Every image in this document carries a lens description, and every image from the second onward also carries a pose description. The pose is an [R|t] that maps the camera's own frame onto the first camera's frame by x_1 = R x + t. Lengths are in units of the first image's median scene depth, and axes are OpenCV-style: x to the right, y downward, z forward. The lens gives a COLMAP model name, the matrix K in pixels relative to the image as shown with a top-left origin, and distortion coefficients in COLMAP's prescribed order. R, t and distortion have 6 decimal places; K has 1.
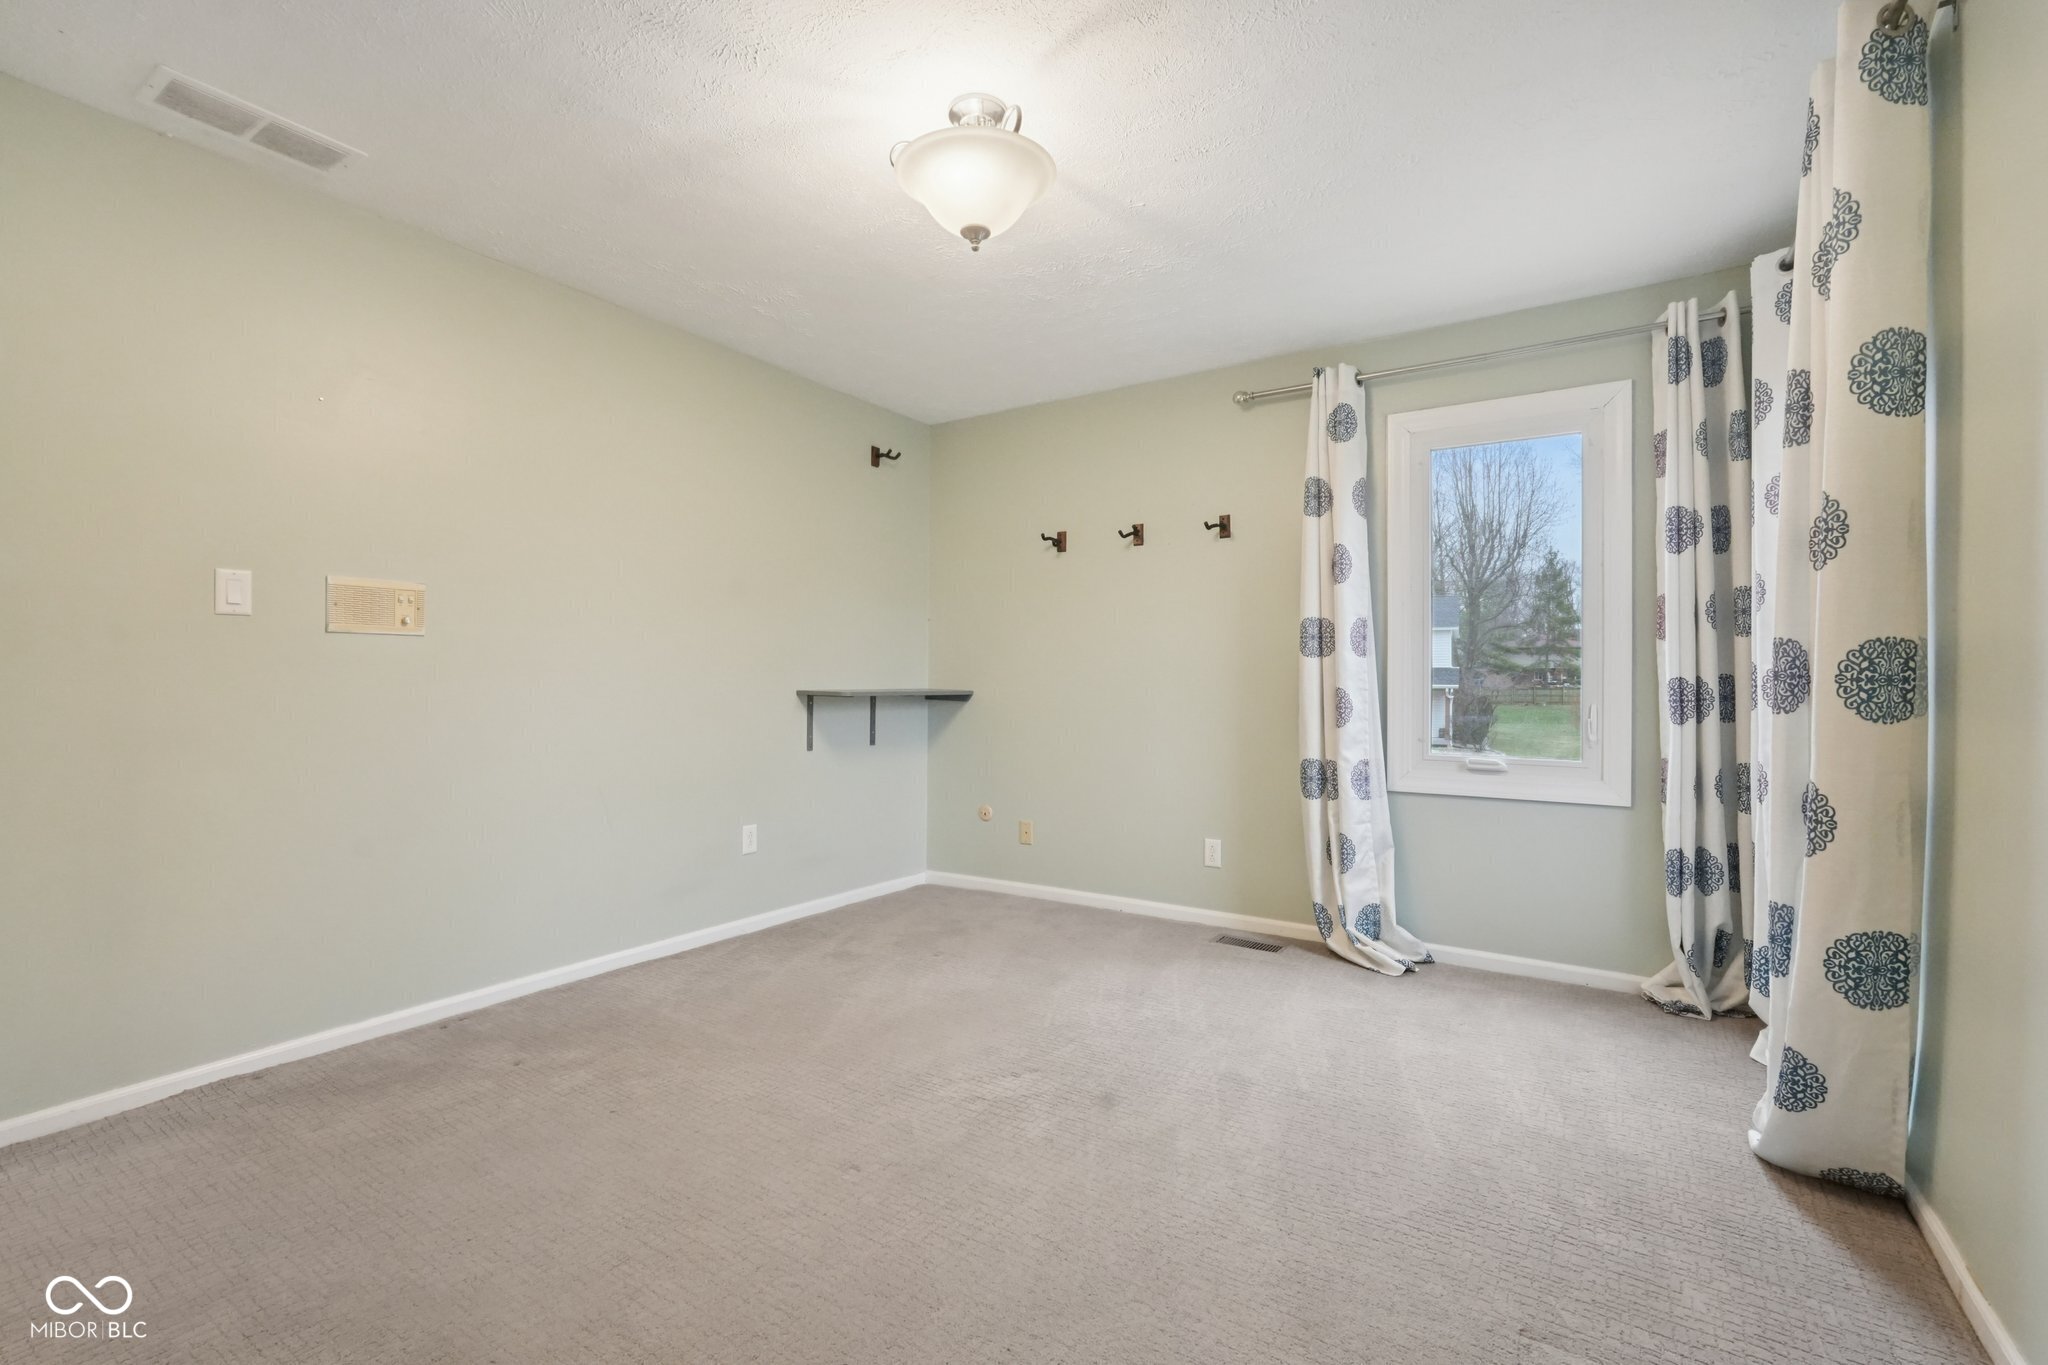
lens RADIAL K [[904.7, 0, 1019.3], [0, 904.7, 696.4], [0, 0, 1]] dist [-0.002904, 0.003106]
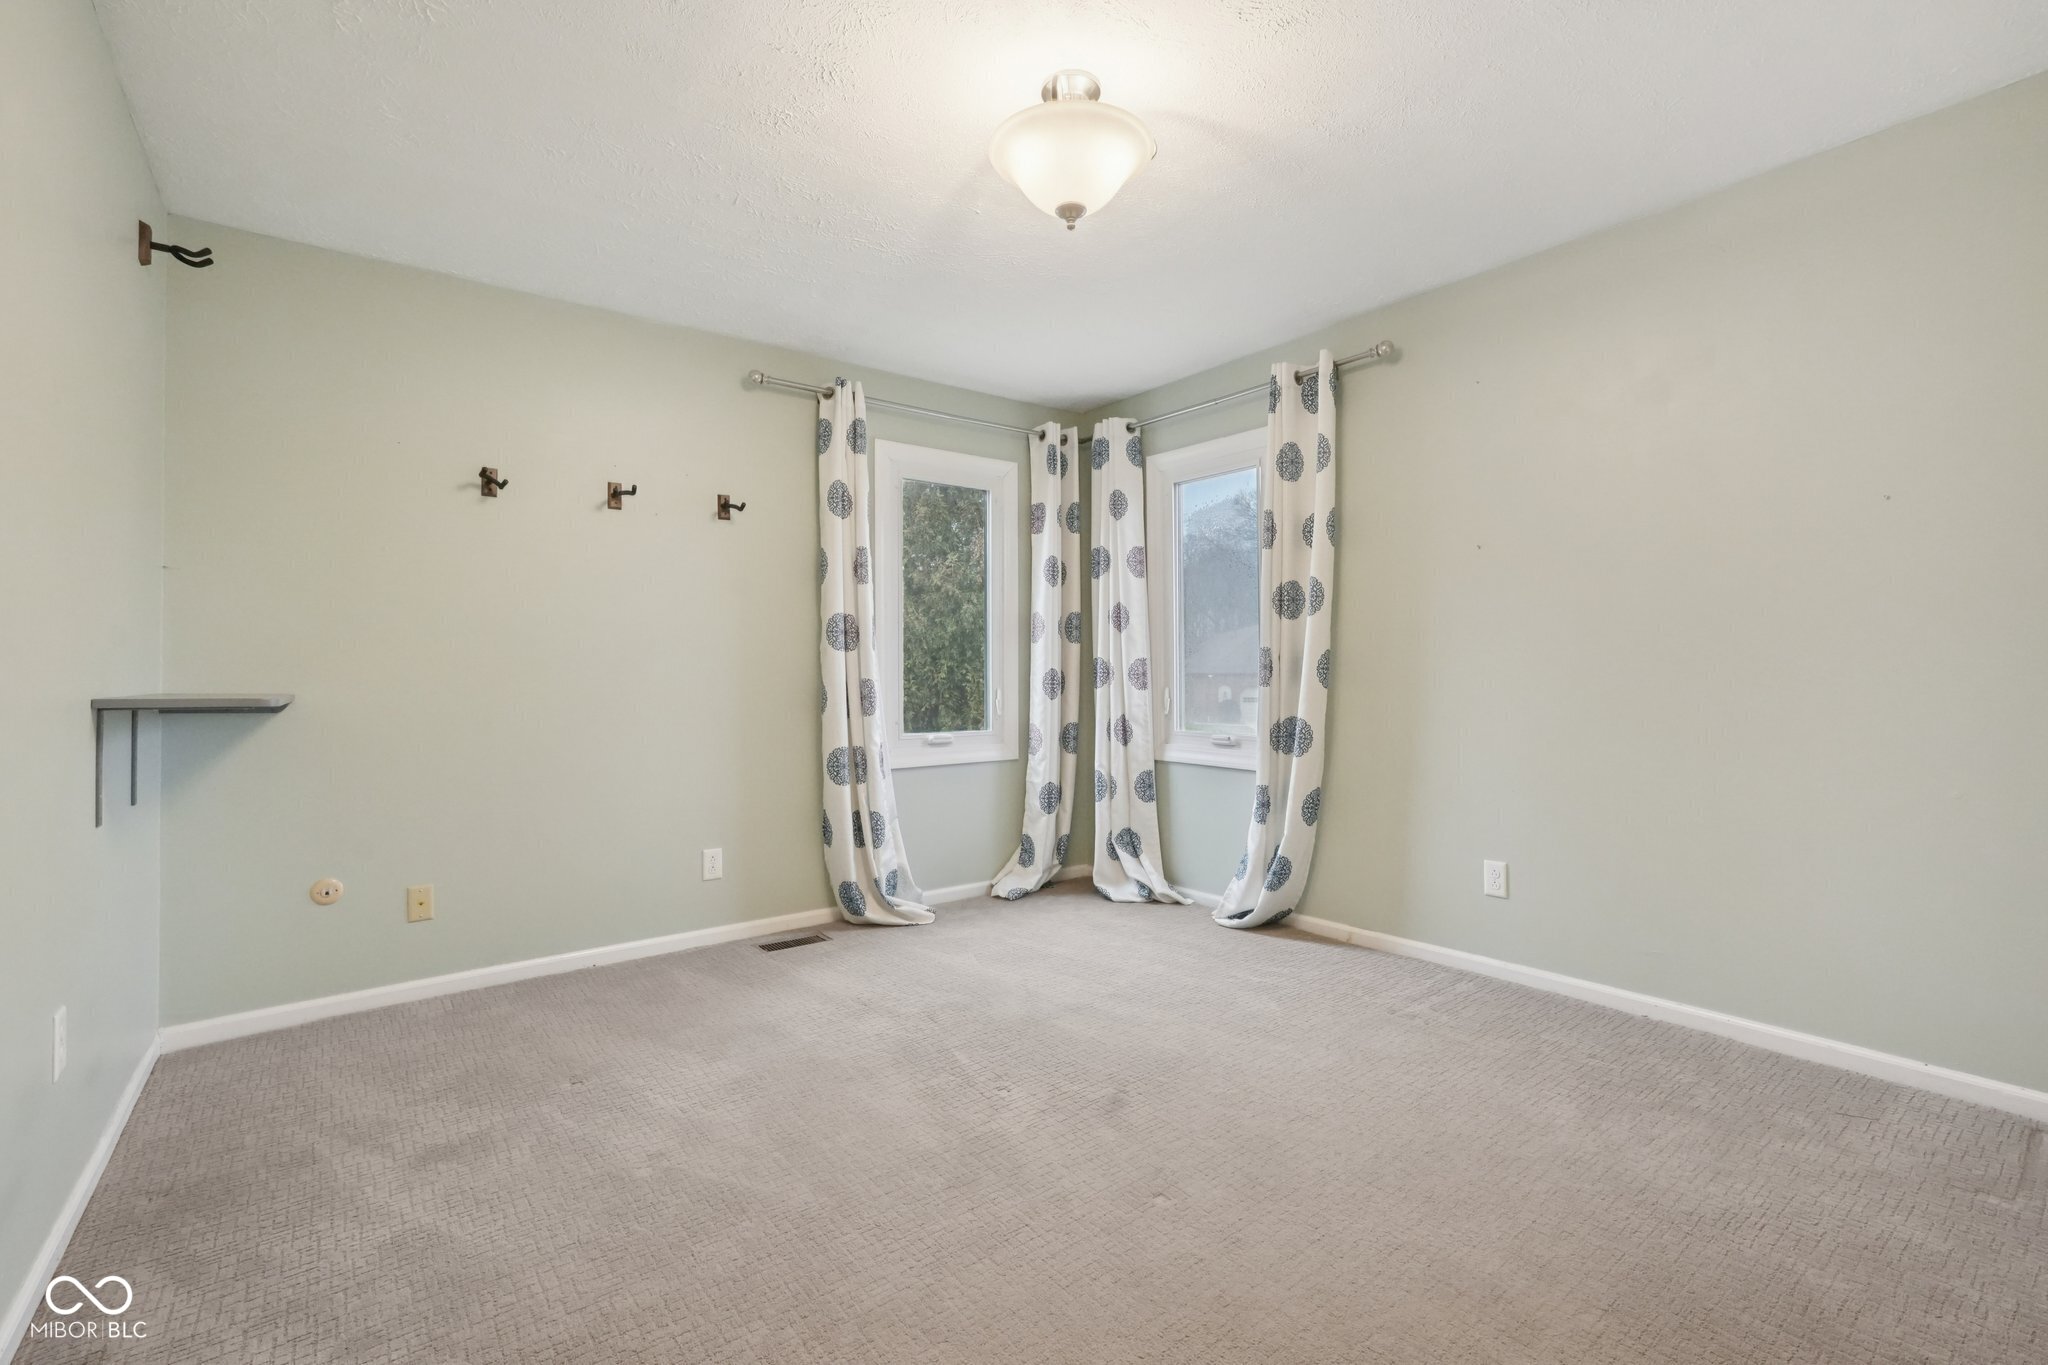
lens RADIAL K [[904.7, 0, 1039.9], [0, 904.7, 680.2], [0, 0, 1]] dist [-0.002904, 0.003106]
pose [[0.326220, -0.011234, 0.945227, -0.608098], [0.024868, 0.999685, 0.003299, -0.006374], [-0.944967, 0.022430, 0.326397, 0.445476]]
